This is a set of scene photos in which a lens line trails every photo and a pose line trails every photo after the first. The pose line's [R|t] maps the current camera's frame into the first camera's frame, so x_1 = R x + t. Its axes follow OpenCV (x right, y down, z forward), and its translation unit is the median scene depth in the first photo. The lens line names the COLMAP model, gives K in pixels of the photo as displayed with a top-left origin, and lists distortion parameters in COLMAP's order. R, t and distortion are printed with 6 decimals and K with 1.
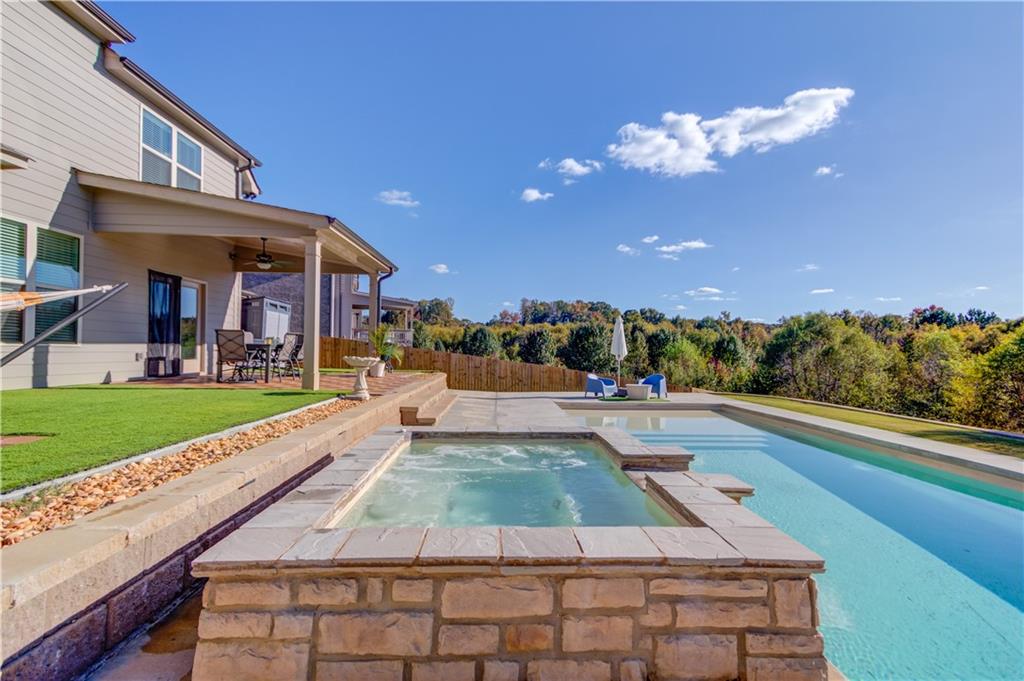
lens RADIAL K [[453.1, 0, 512.0], [0, 453.1, 340.5], [0, 0, 1]] dist [0.029680, -0.000174]
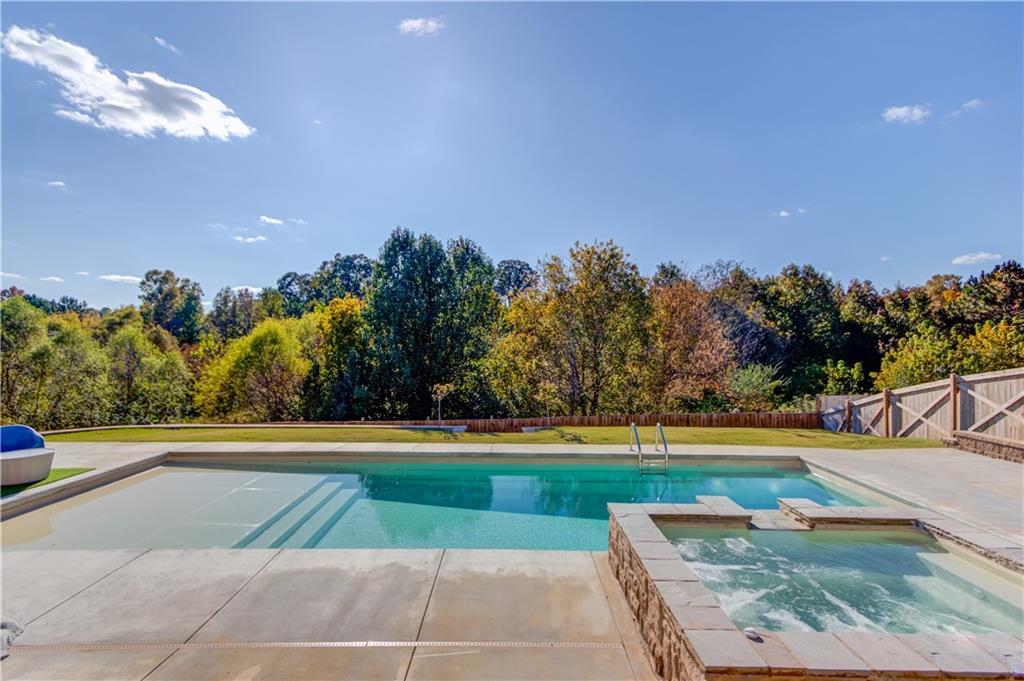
lens RADIAL K [[503.7, 0, 506.6], [0, 503.7, 342.7], [0, 0, 1]] dist [0.011321, 0.000488]
pose [[0.032303, -0.007904, 0.999447, -0.395526], [-0.027359, 0.999587, 0.008790, -0.068305], [-0.999104, -0.027628, 0.032073, 0.574019]]
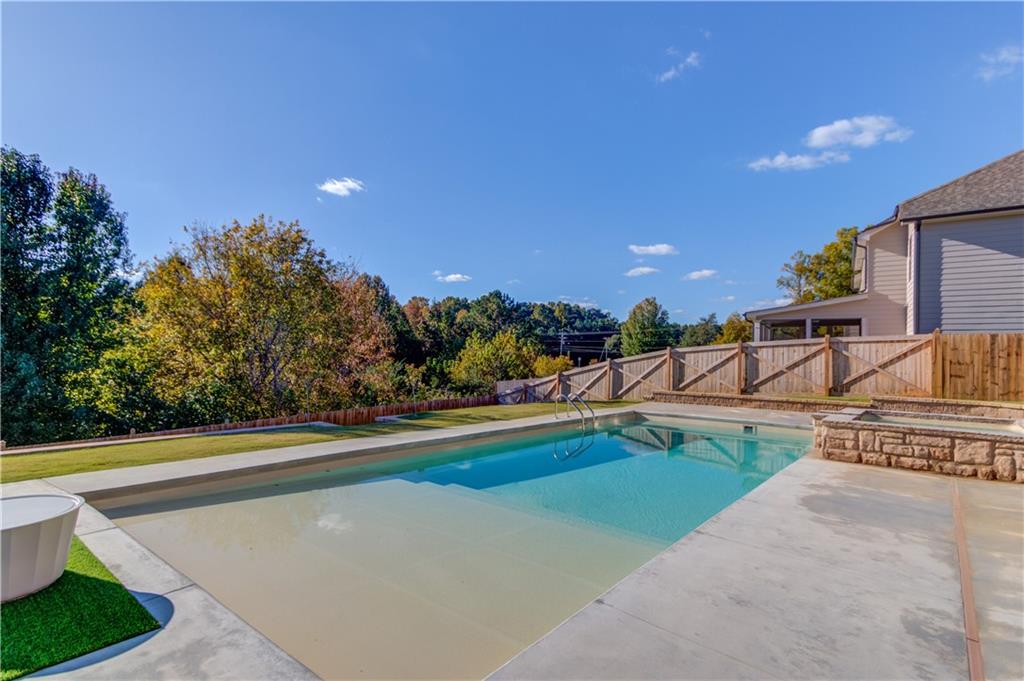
lens RADIAL K [[531.1, 0, 473.6], [0, 531.1, 346.5], [0, 0, 1]] dist [0.003798, 0.001086]
pose [[-0.733403, -0.013425, 0.679662, -0.059734], [-0.042981, 0.998720, -0.026653, 0.027272], [-0.678435, -0.048760, -0.733041, 1.376264]]
